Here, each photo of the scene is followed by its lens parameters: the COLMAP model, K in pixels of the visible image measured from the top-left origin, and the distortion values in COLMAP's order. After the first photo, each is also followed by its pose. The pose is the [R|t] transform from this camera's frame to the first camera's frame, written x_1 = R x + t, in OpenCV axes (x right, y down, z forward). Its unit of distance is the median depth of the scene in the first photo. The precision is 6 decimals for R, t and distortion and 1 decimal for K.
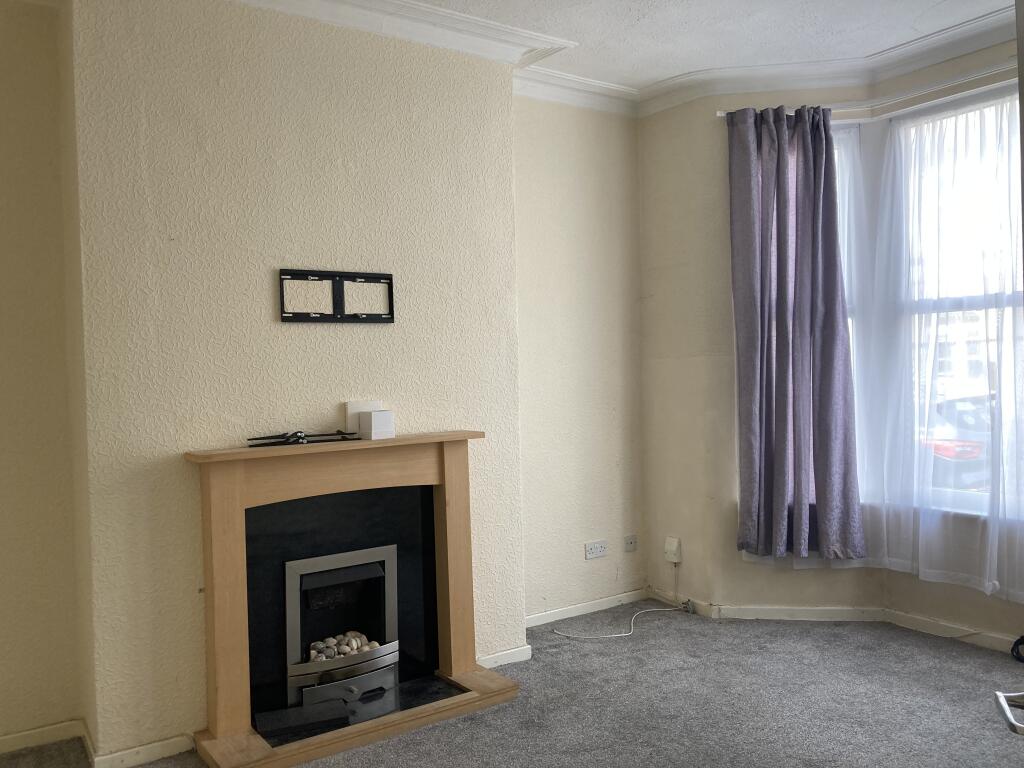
lens RADIAL K [[843.5, 0, 512.7], [0, 843.5, 382.7], [0, 0, 1]] dist [-0.001452, -0.013254]
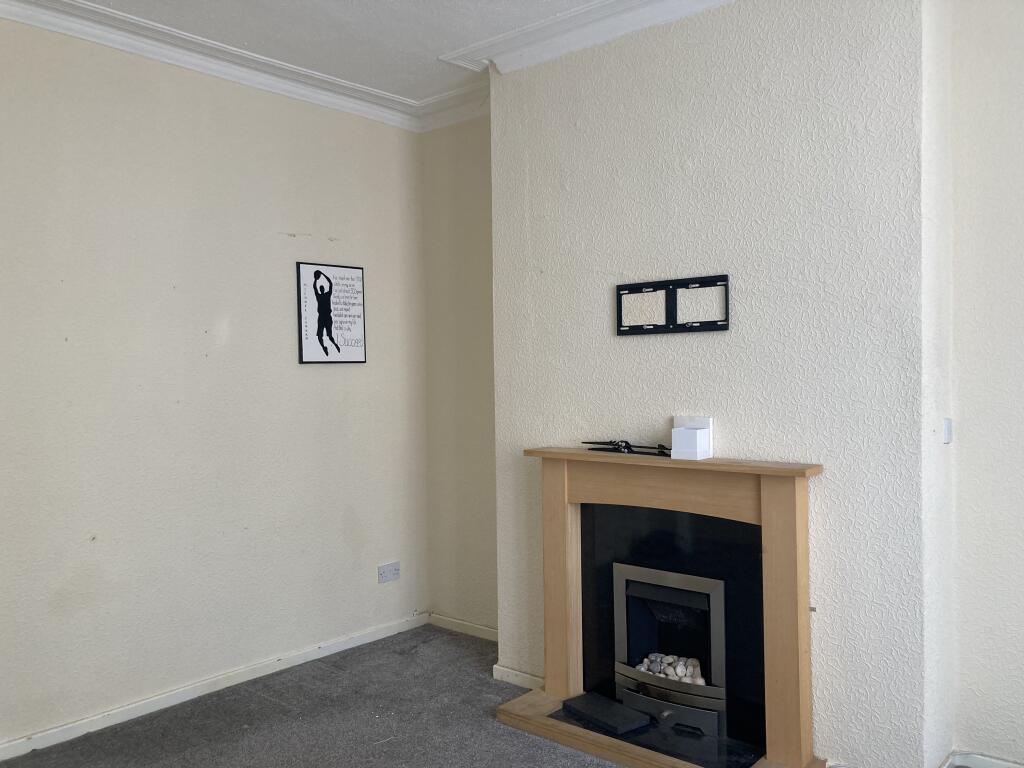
lens RADIAL K [[843.5, 0, 512.7], [0, 843.5, 382.7], [0, 0, 1]] dist [-0.001452, -0.013254]
pose [[0.231558, 0.034256, -0.972218, 0.692706], [-0.009639, 0.999412, 0.032919, -0.044849], [0.972773, 0.001748, 0.231752, 0.604270]]
